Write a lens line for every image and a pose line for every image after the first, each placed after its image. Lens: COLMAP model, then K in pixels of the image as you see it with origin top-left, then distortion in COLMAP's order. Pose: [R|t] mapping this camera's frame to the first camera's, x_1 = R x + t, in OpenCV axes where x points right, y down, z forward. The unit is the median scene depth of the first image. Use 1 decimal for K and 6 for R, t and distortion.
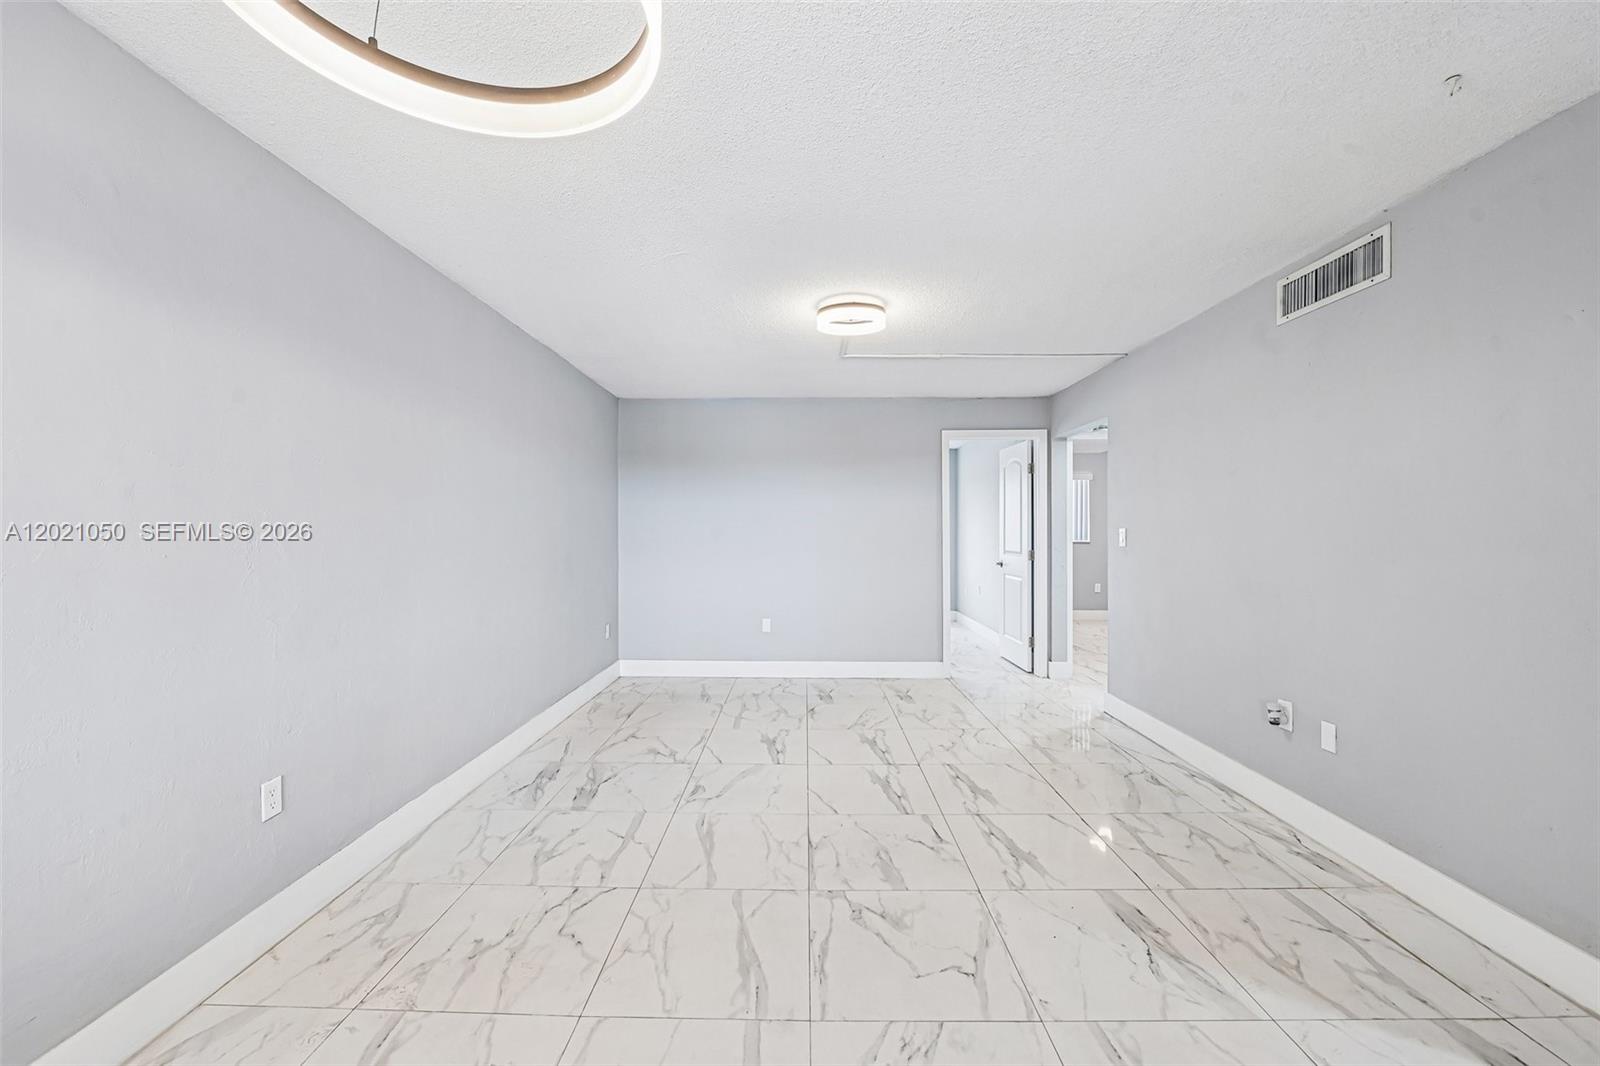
lens RADIAL K [[655.2, 0, 796.3], [0, 655.2, 527.5], [0, 0, 1]] dist [-0.001493, -0.000707]
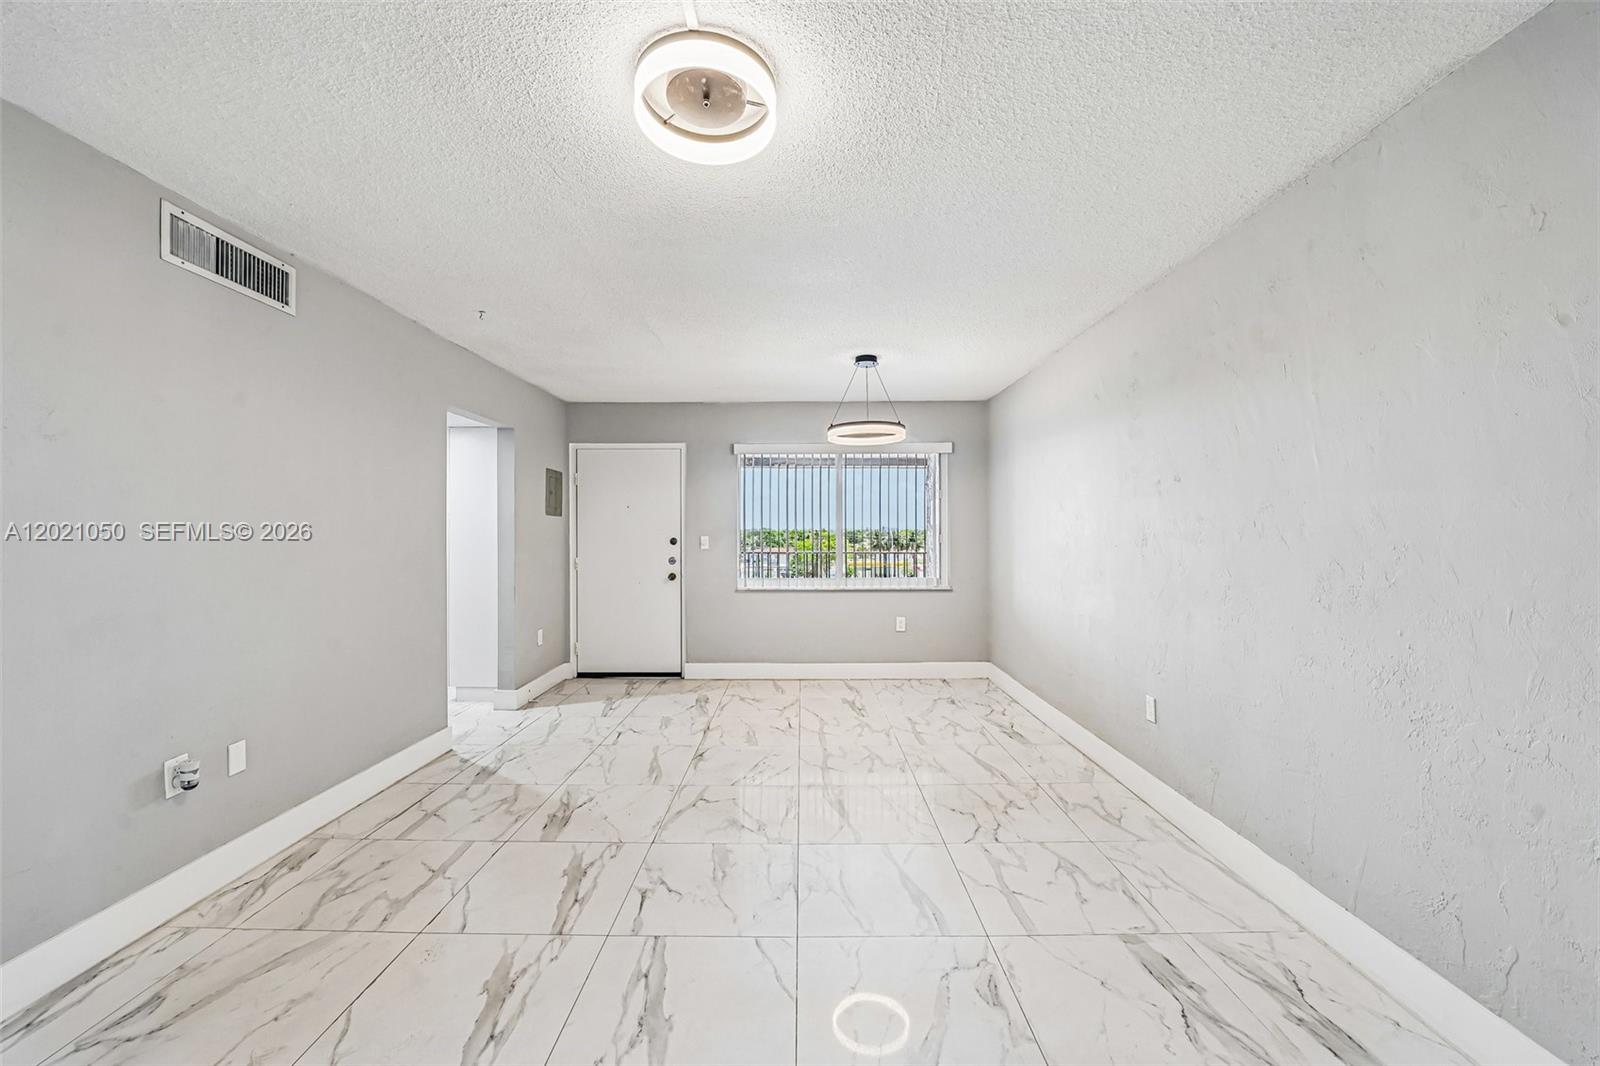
lens RADIAL K [[655.2, 0, 796.3], [0, 655.2, 527.5], [0, 0, 1]] dist [-0.001493, -0.000707]
pose [[-0.999981, 0.001374, -0.006047, 0.026257], [0.001435, 0.999948, -0.010107, 0.004048], [0.006033, -0.010116, -0.999931, 1.951913]]
